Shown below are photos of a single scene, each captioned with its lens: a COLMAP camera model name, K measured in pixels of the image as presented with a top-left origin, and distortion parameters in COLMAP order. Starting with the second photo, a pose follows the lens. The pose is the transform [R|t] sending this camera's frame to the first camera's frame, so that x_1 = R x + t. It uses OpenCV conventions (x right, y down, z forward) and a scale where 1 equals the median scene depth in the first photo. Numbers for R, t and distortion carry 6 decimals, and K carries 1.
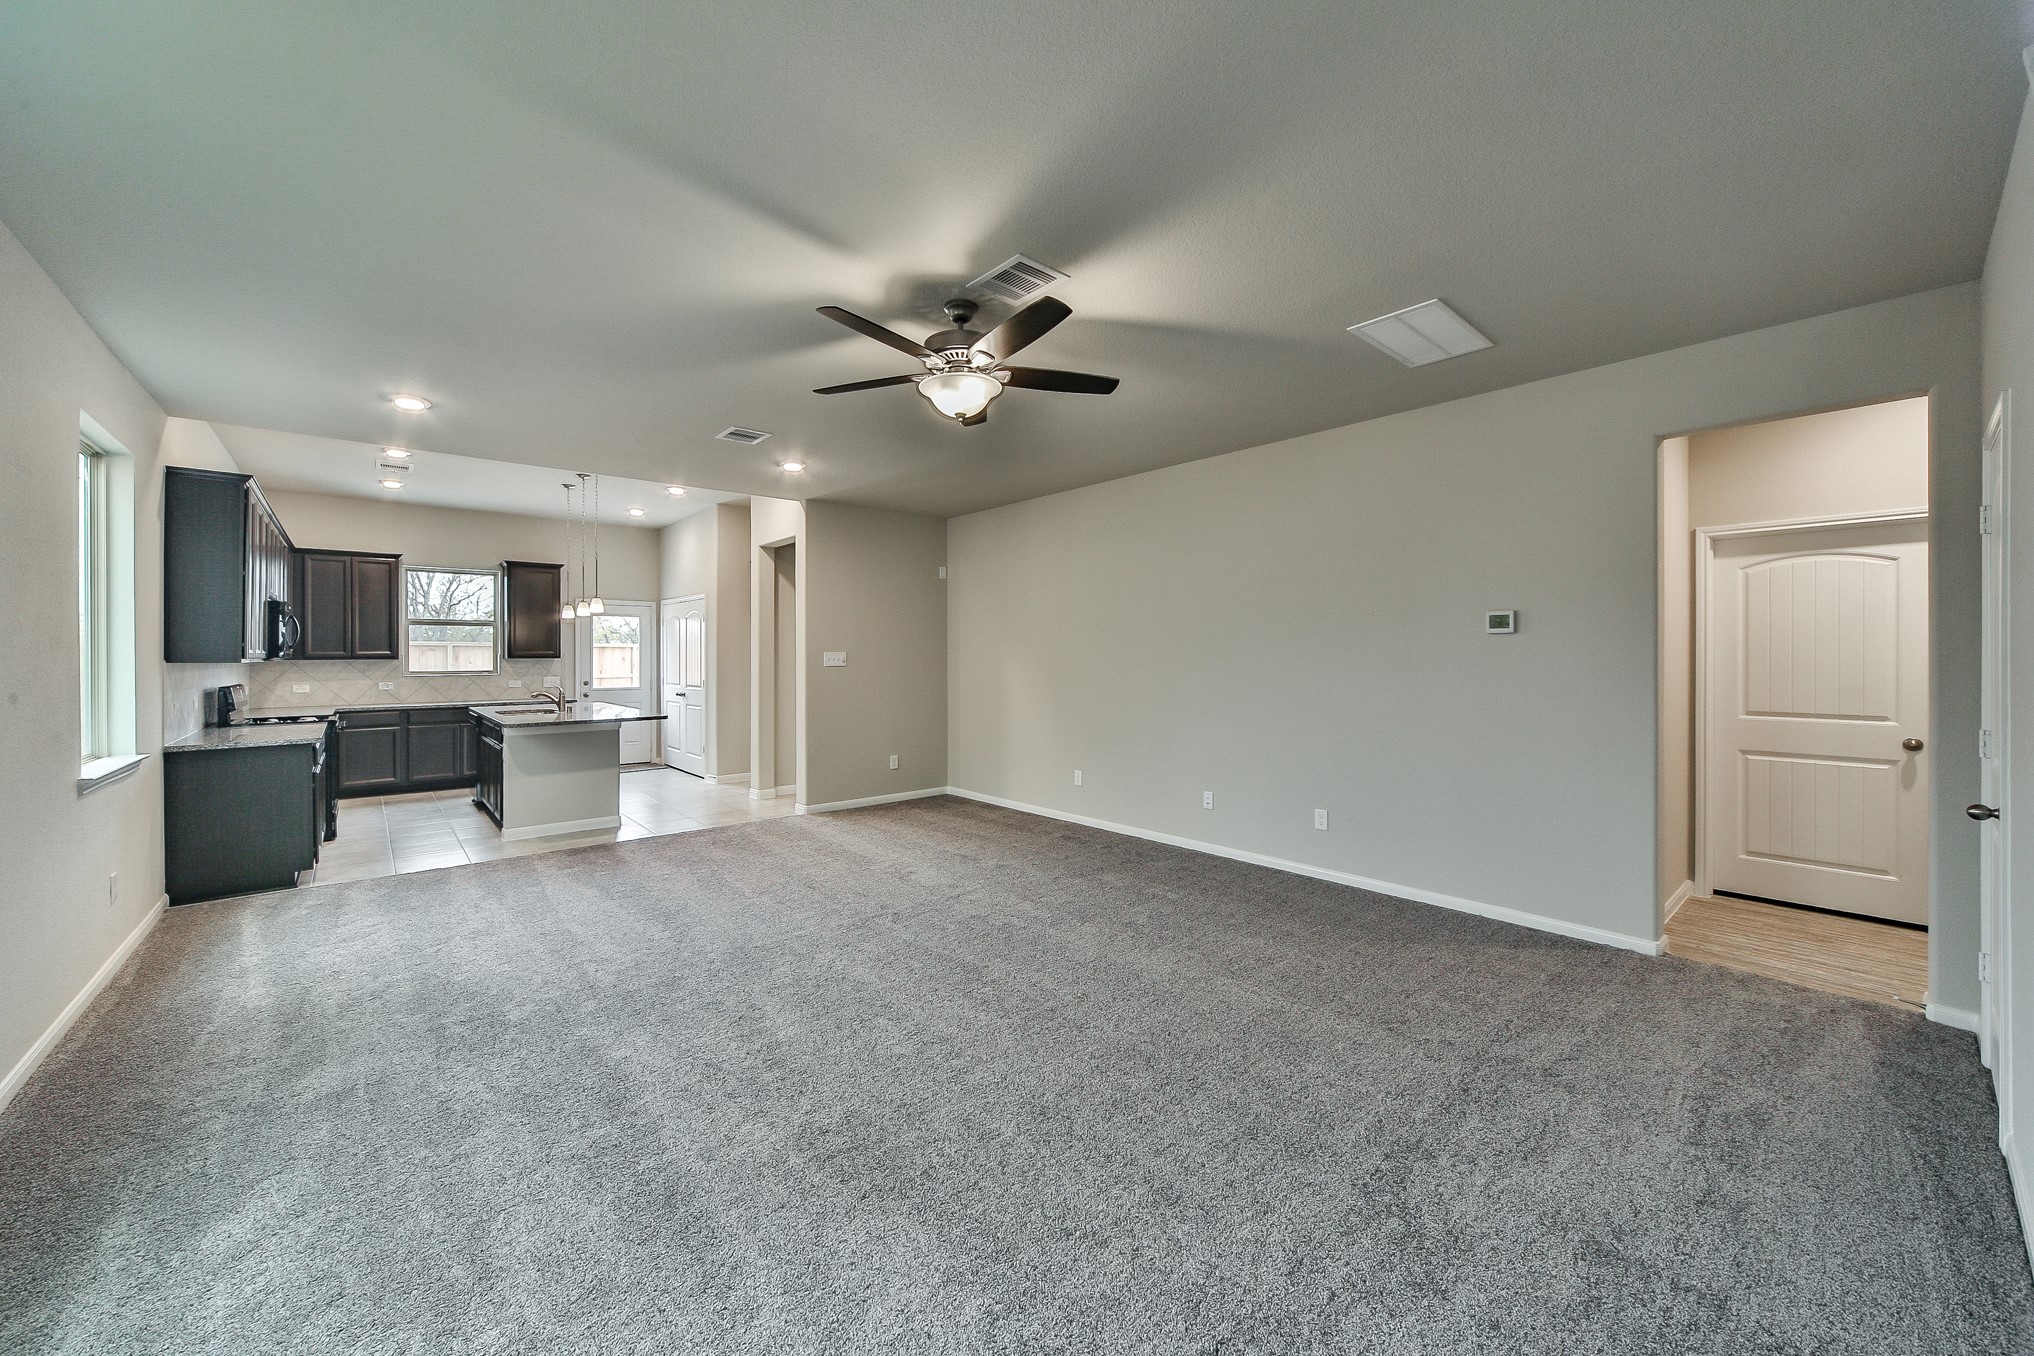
lens RADIAL K [[759.7, 0, 1009.5], [0, 759.7, 657.7], [0, 0, 1]] dist [-0.000232, 0.000041]
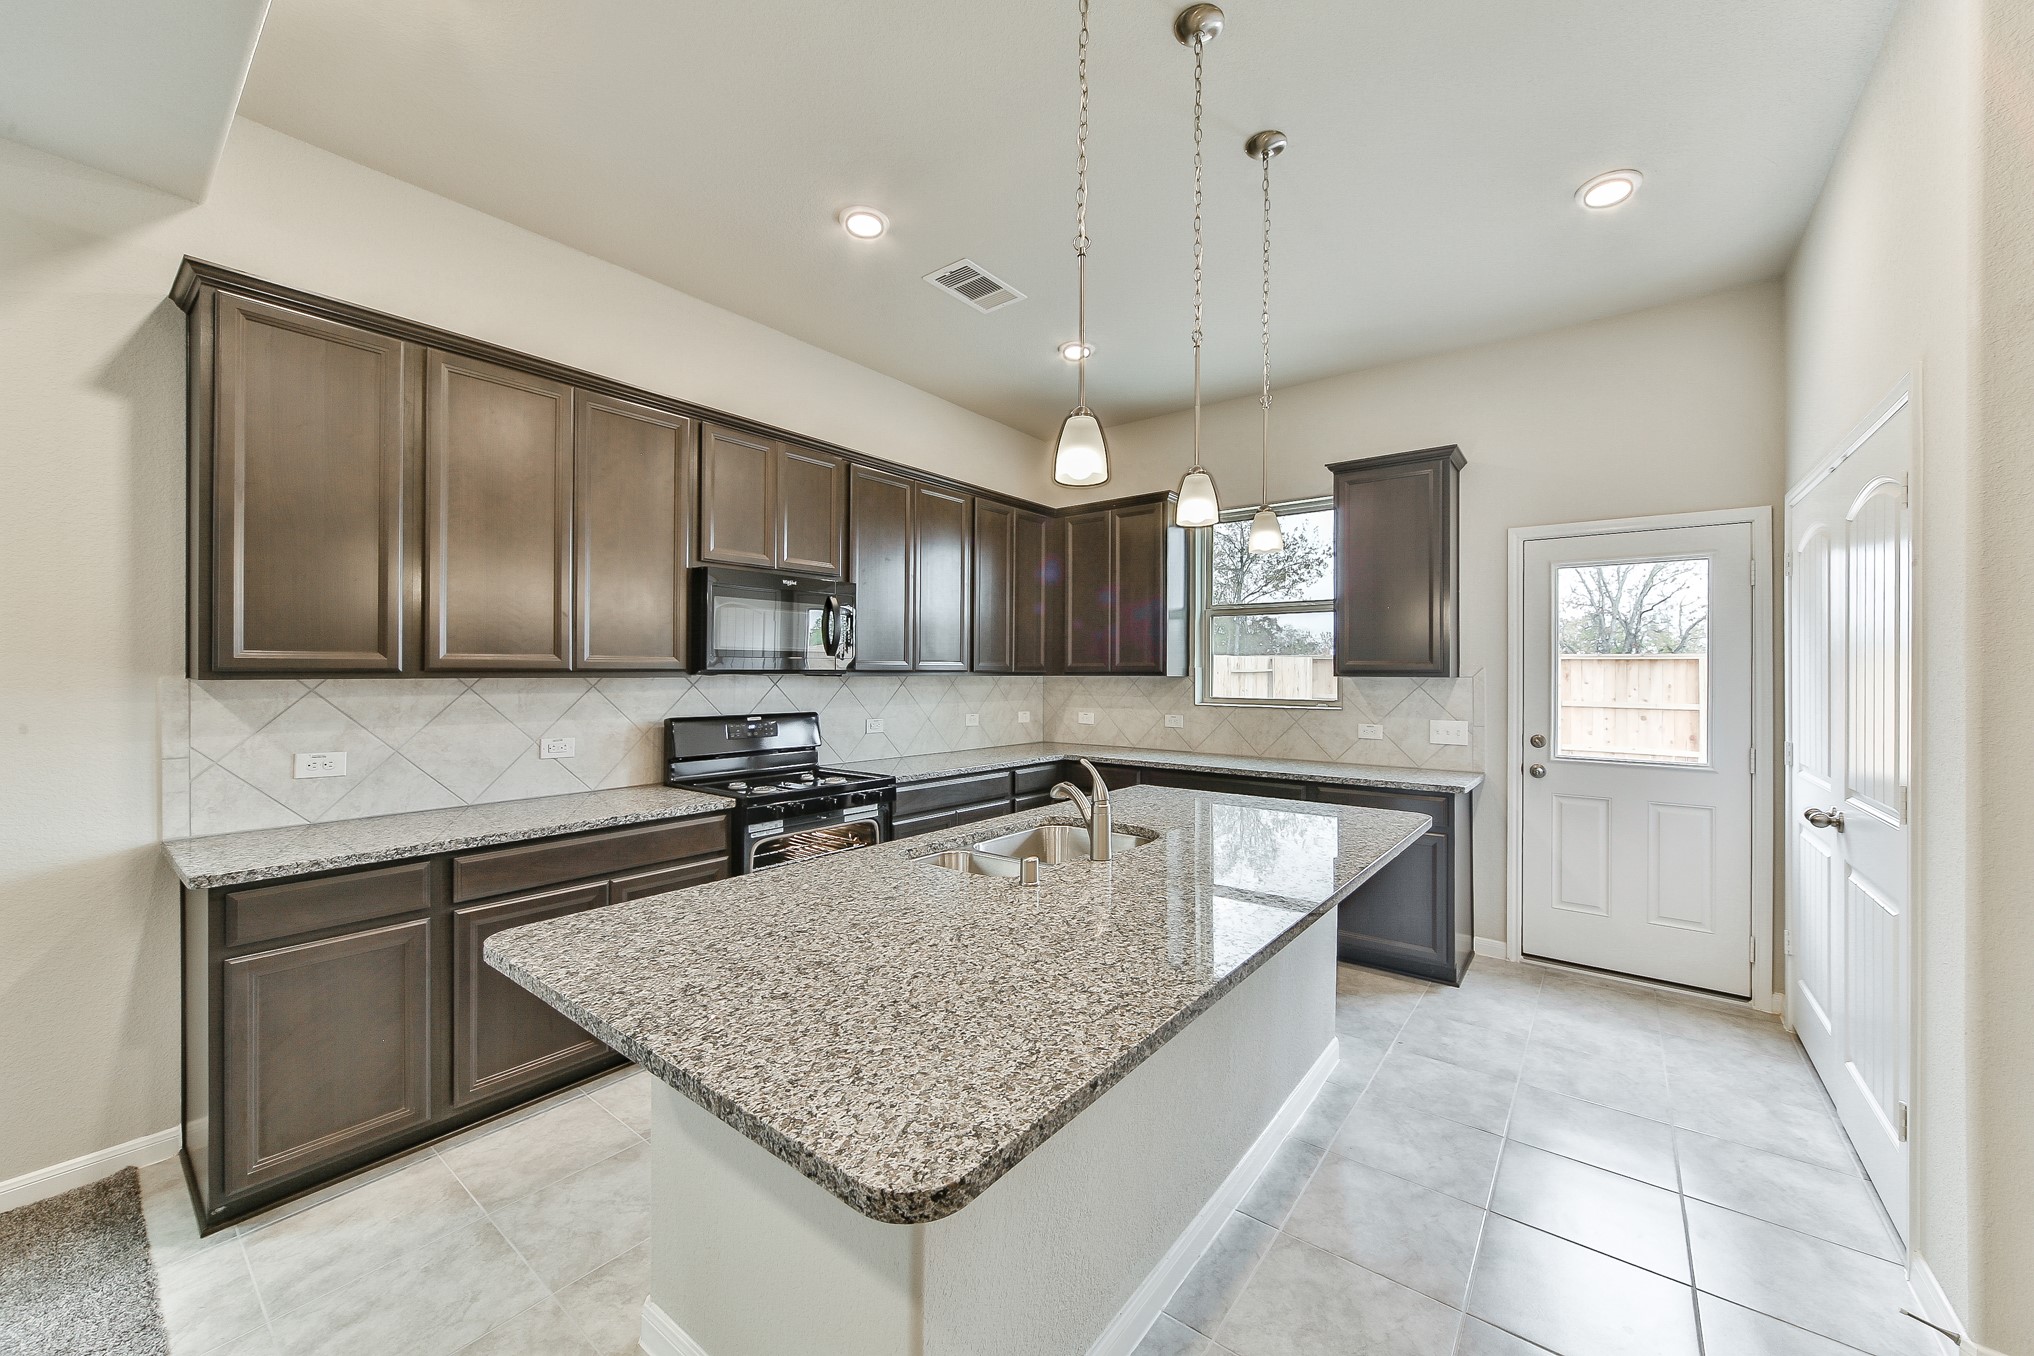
lens RADIAL K [[759.7, 0, 1015.2], [0, 759.7, 675.8], [0, 0, 1]] dist [-0.000232, 0.000041]
pose [[0.185184, 0.007721, -0.982674, -0.261961], [-0.009570, 0.999936, 0.006053, -0.000476], [0.982657, 0.008284, 0.185246, 0.783441]]
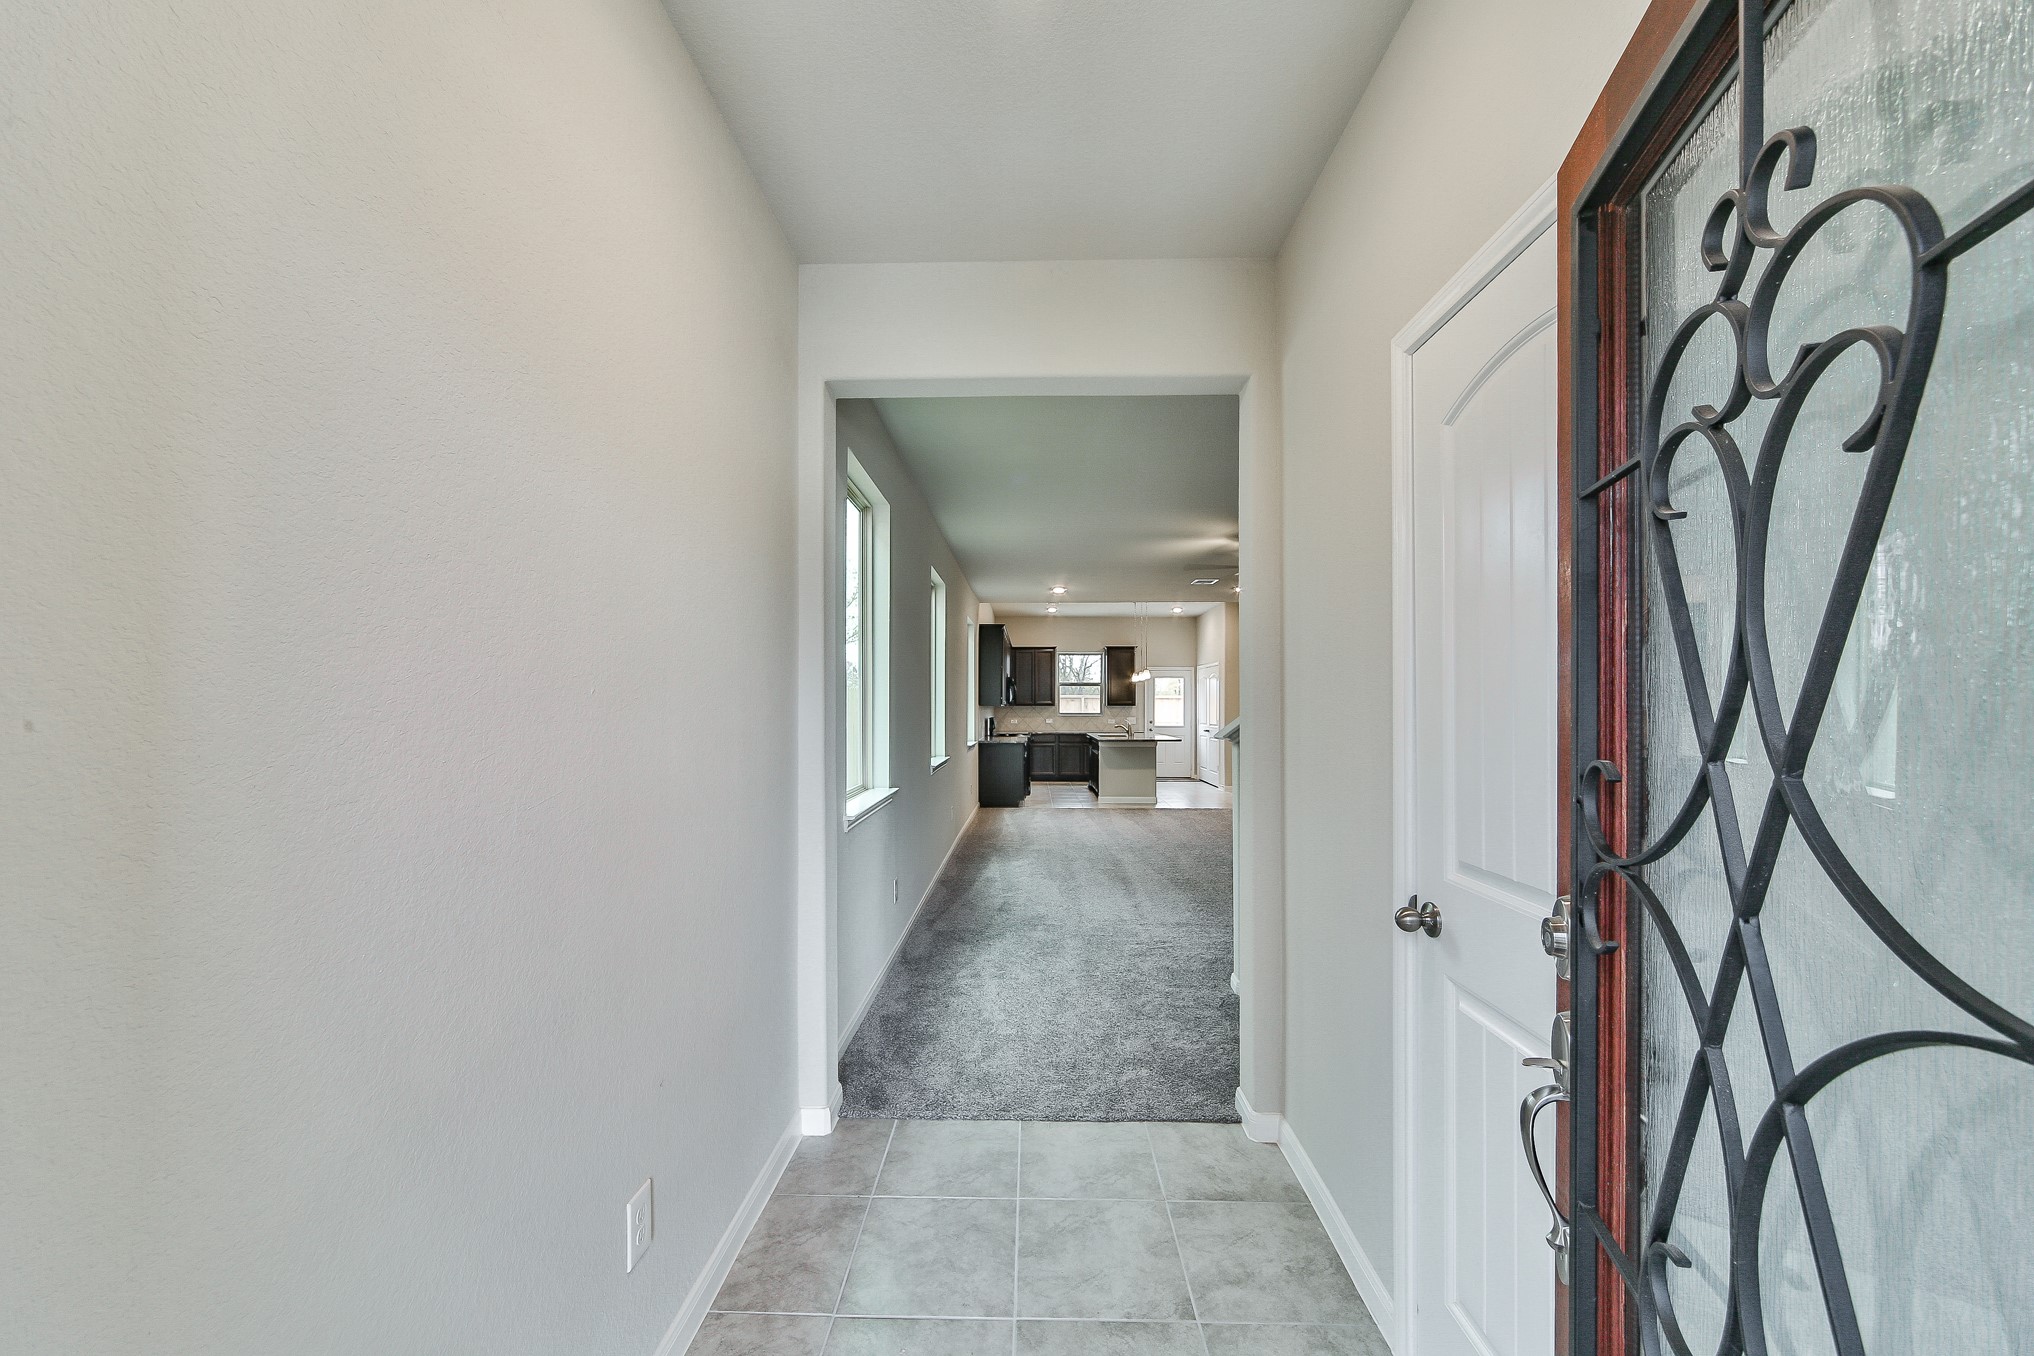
lens RADIAL K [[759.7, 0, 1016.6], [0, 759.7, 698.1], [0, 0, 1]] dist [-0.000232, 0.000041]
pose [[0.745837, -0.005002, -0.666109, 0.307939], [-0.004433, 0.999912, -0.012472, 0.006105], [0.666113, 0.012254, 0.745750, -0.381094]]
